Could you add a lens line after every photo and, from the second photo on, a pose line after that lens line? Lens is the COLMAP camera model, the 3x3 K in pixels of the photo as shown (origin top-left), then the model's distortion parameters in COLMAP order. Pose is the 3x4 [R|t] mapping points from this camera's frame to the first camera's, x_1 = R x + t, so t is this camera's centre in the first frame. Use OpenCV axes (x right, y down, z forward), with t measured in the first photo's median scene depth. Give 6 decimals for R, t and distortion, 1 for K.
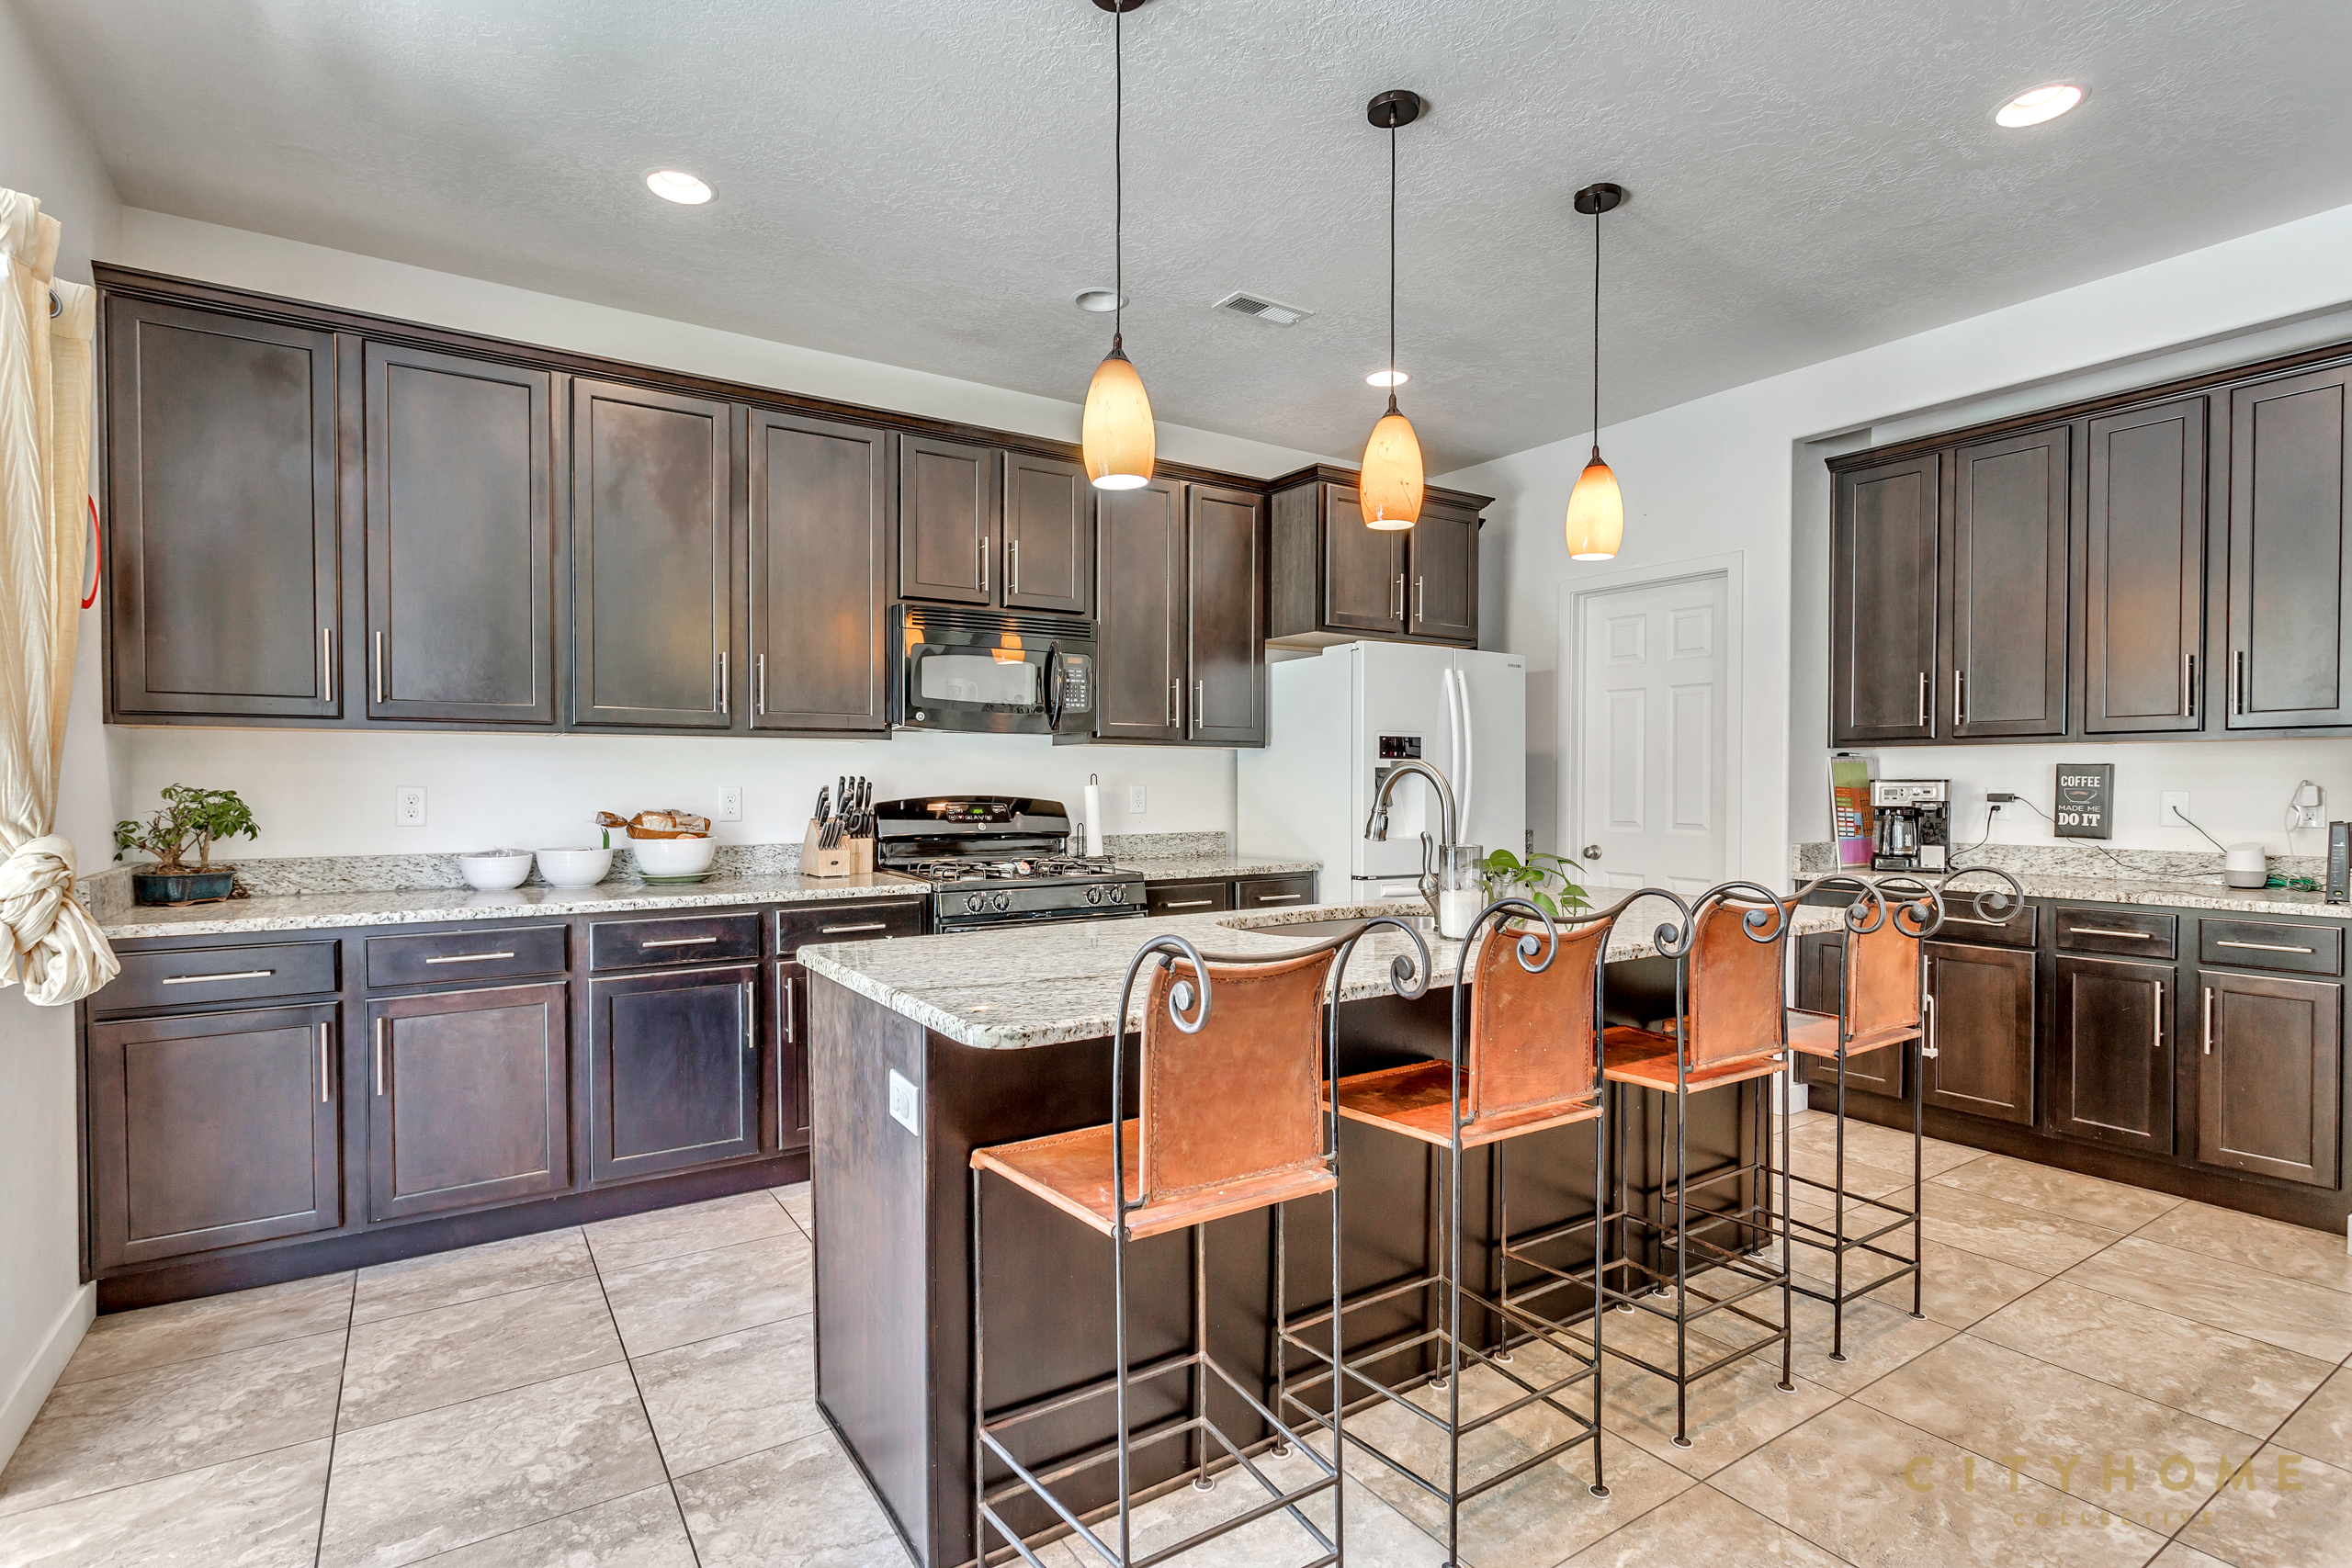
lens RADIAL K [[1135.9, 0, 1166.7], [0, 1135.9, 798.7], [0, 0, 1]] dist [0.003656, 0.000668]
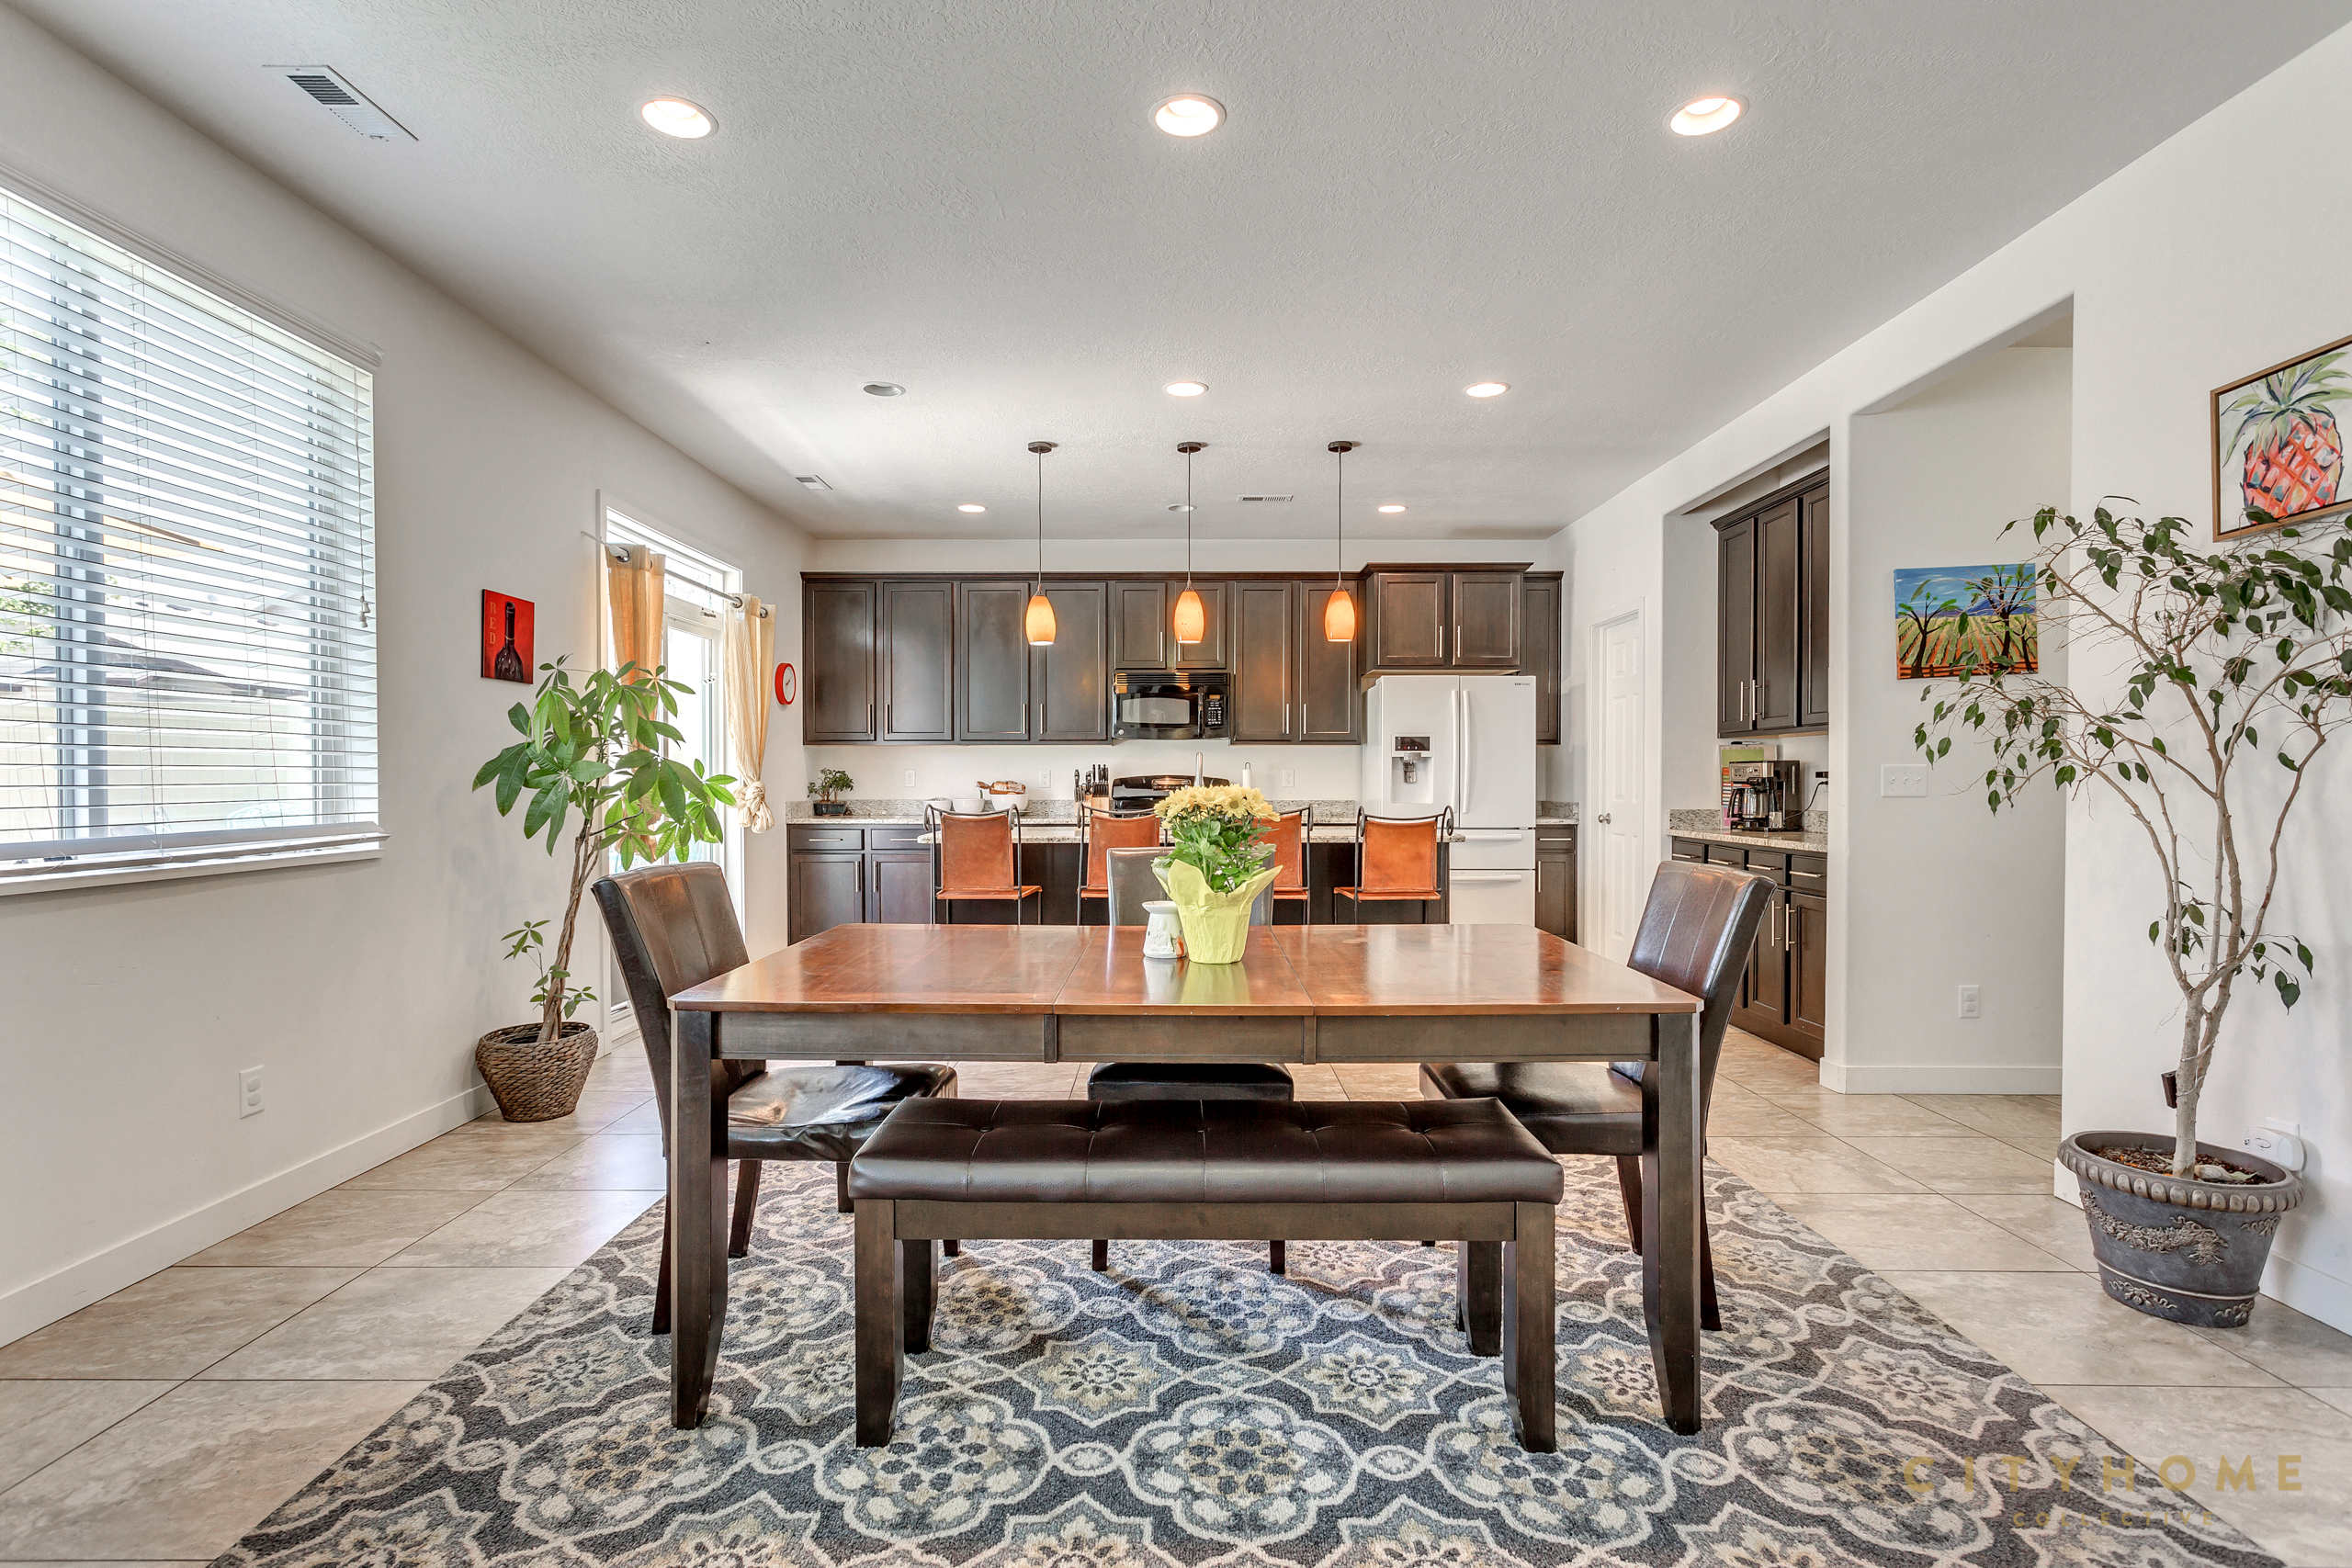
lens RADIAL K [[1146.4, 0, 1166.3], [0, 1146.4, 795.4], [0, 0, 1]] dist [0.011328, 0.000196]
pose [[0.830725, 0.007078, -0.556638, 1.010678], [-0.009140, 0.999958, -0.000926, 0.037242], [0.556608, 0.005857, 0.830755, -0.598833]]
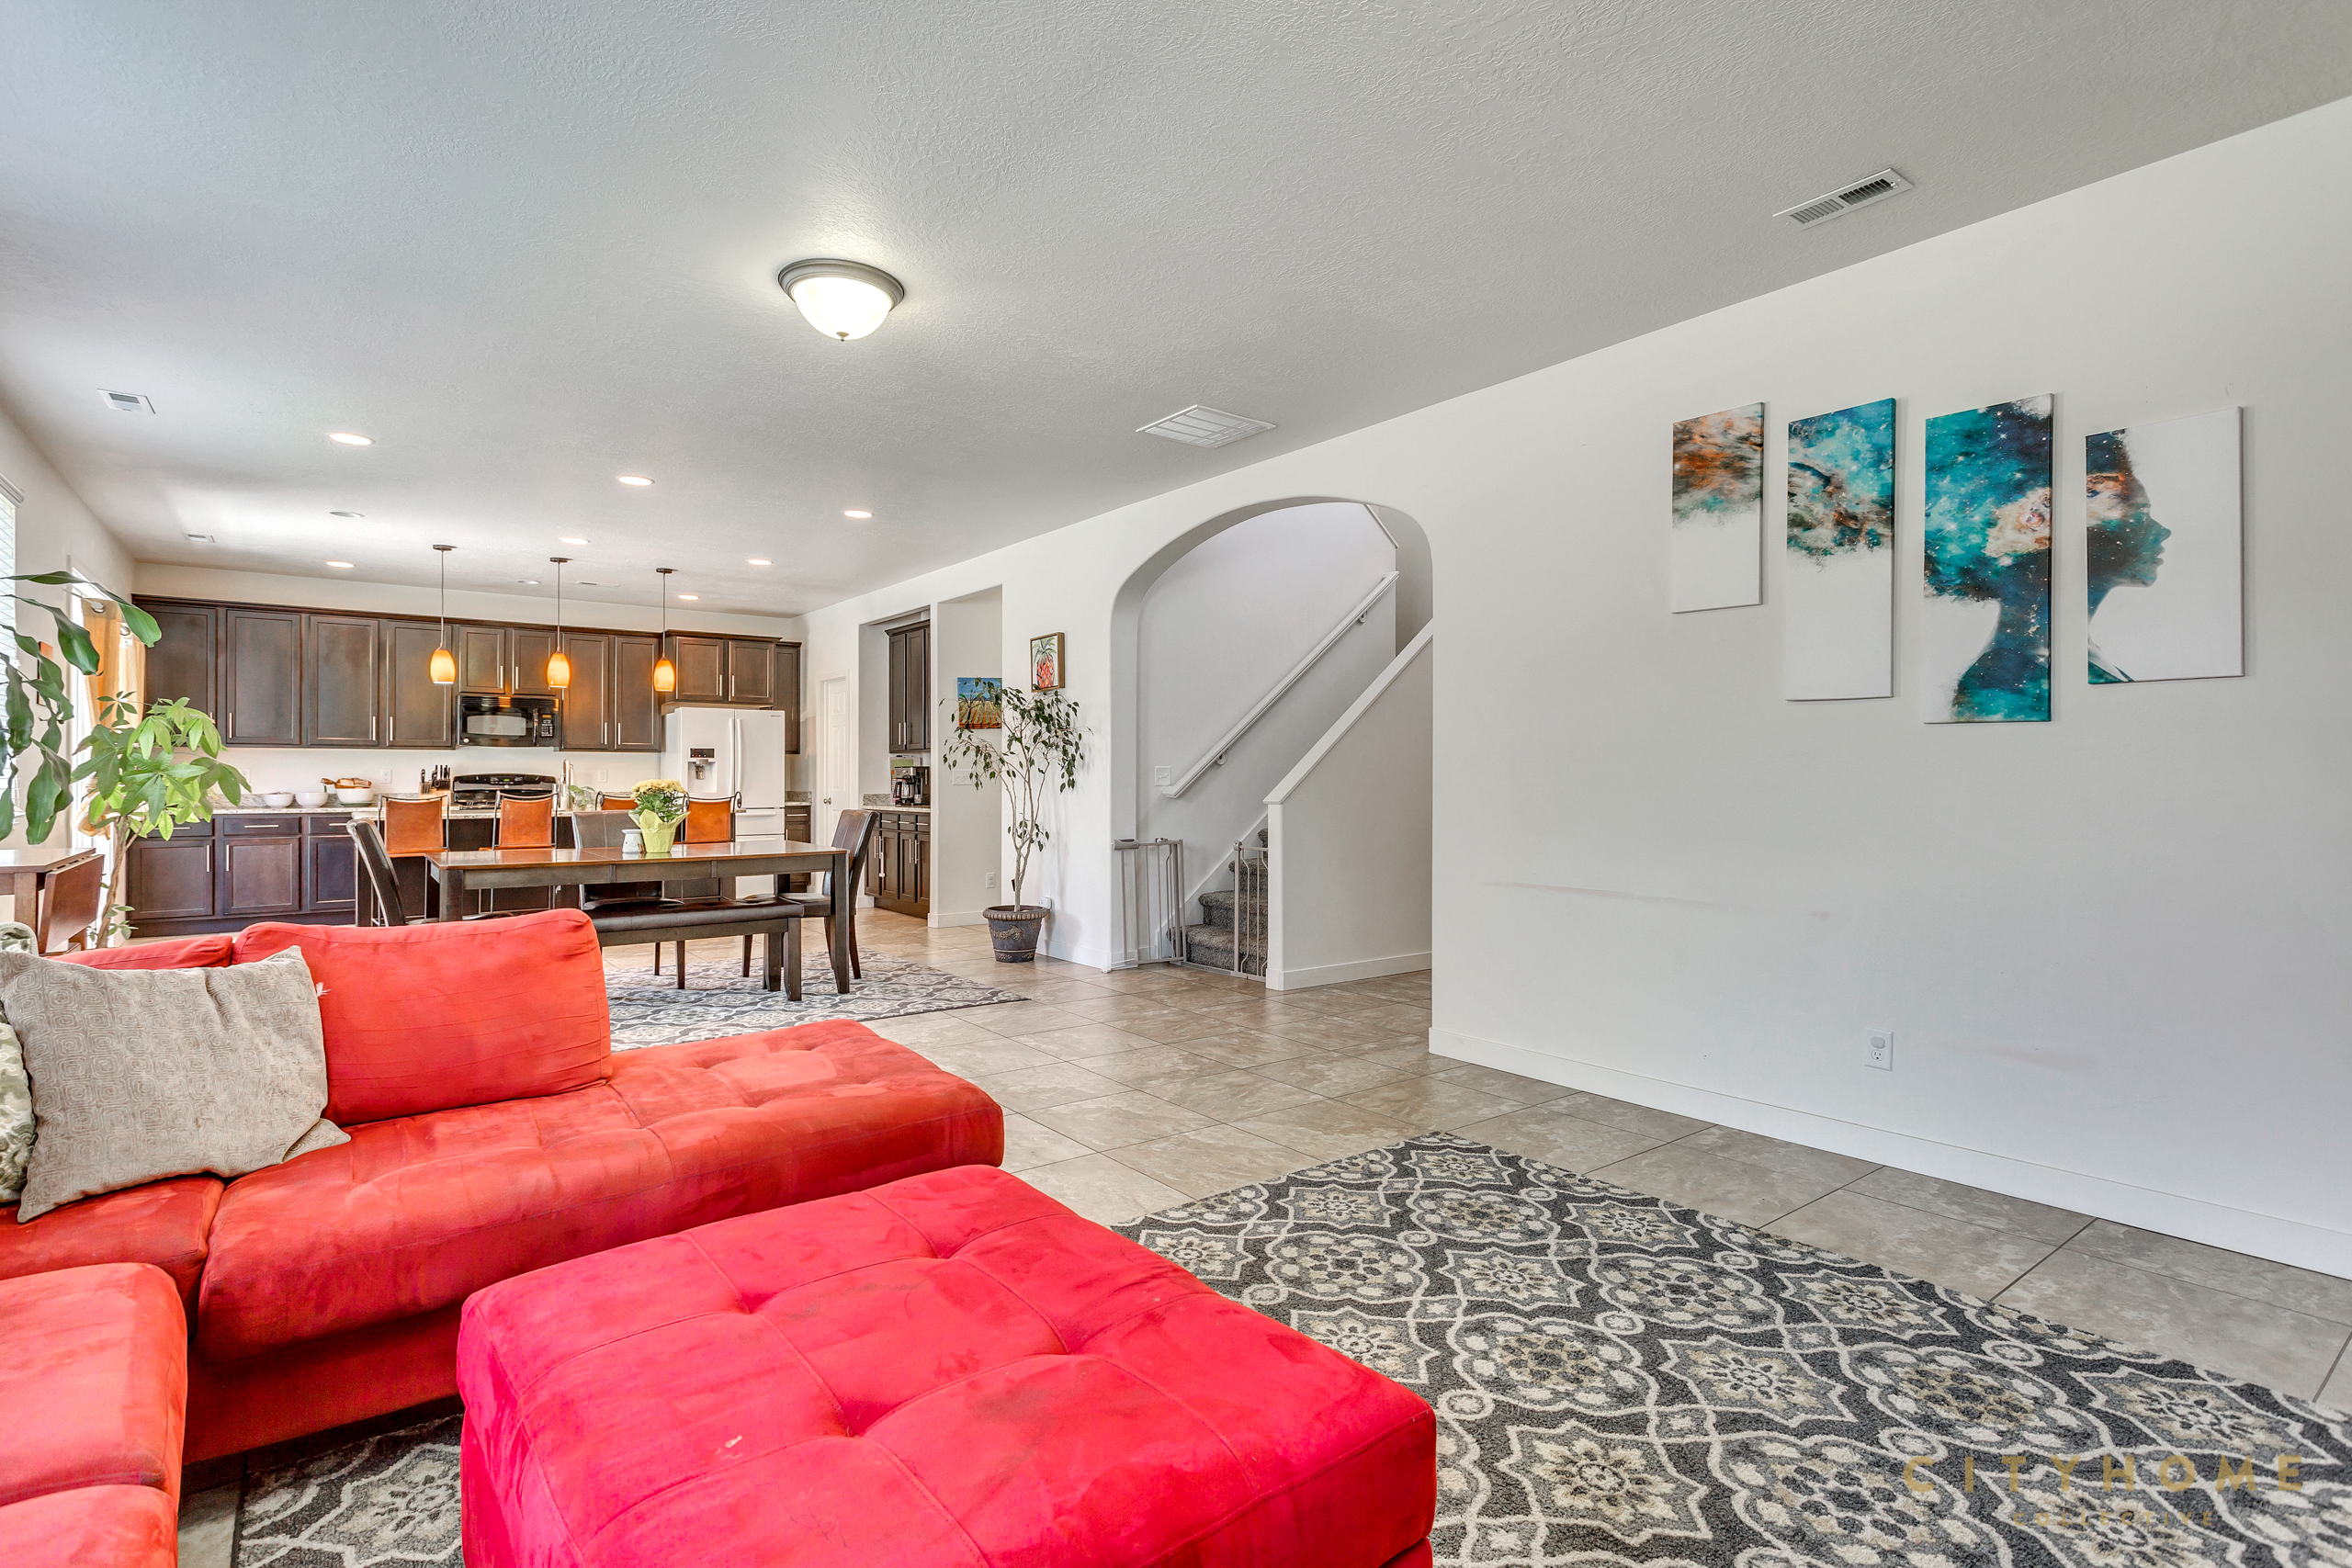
lens RADIAL K [[1146.4, 0, 1170.4], [0, 1146.4, 775.8], [0, 0, 1]] dist [0.011328, 0.000196]
pose [[0.998529, -0.000591, 0.054215, 1.311989], [0.001597, 0.999828, -0.018503, 0.058875], [-0.054195, 0.018562, 0.998358, -1.759395]]
